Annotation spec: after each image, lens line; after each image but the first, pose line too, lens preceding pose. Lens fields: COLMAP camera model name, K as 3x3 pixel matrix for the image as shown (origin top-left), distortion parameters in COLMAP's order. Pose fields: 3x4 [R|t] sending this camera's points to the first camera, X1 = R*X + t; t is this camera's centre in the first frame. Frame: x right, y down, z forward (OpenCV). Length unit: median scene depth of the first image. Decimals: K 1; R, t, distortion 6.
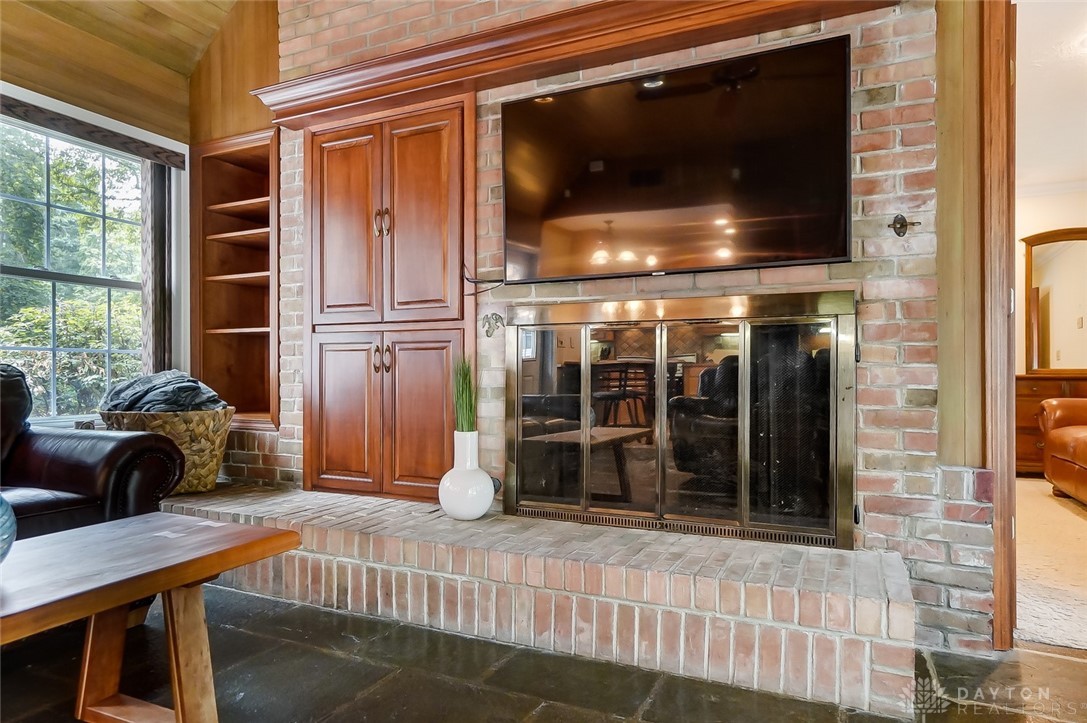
lens RADIAL K [[657.4, 0, 543.5], [0, 657.4, 361.5], [0, 0, 1]] dist [0.001808, 0.034662]
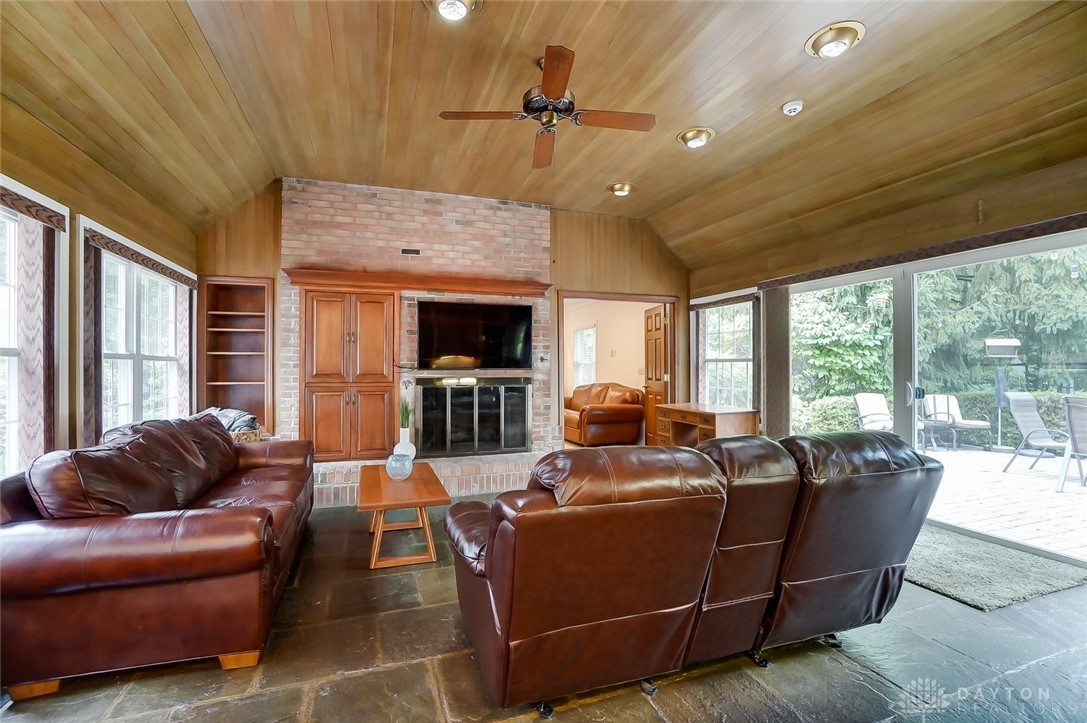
lens RADIAL K [[477.4, 0, 543.5], [0, 477.4, 361.5], [0, 0, 1]] dist [-0.065721, 0.024843]
pose [[0.710459, 0.010054, 0.703667, -1.008682], [-0.007812, 0.999949, -0.006399, -0.141781], [-0.703695, -0.000951, 0.710501, -0.665243]]
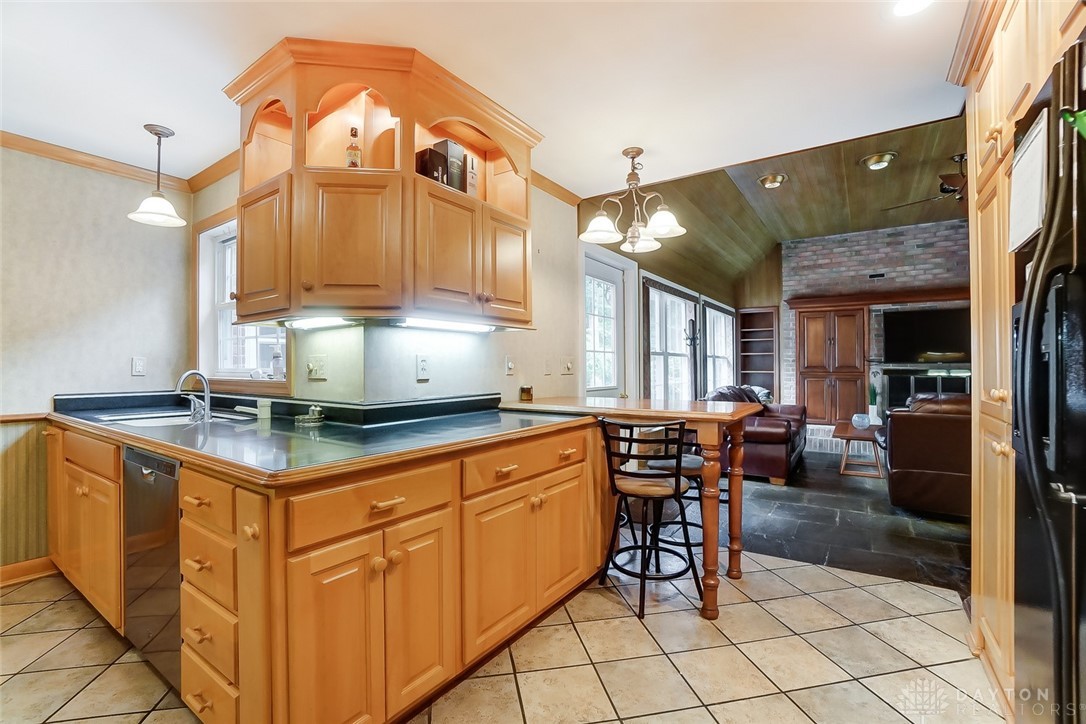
lens RADIAL K [[476.9, 0, 543.0], [0, 476.9, 362.0], [0, 0, 1]] dist [-0.065721, 0.024843]
pose [[0.985359, -0.000952, -0.170488, -1.398533], [0.001223, 0.999998, 0.001482, -0.129920], [0.170486, -0.001669, 0.985359, -1.695236]]
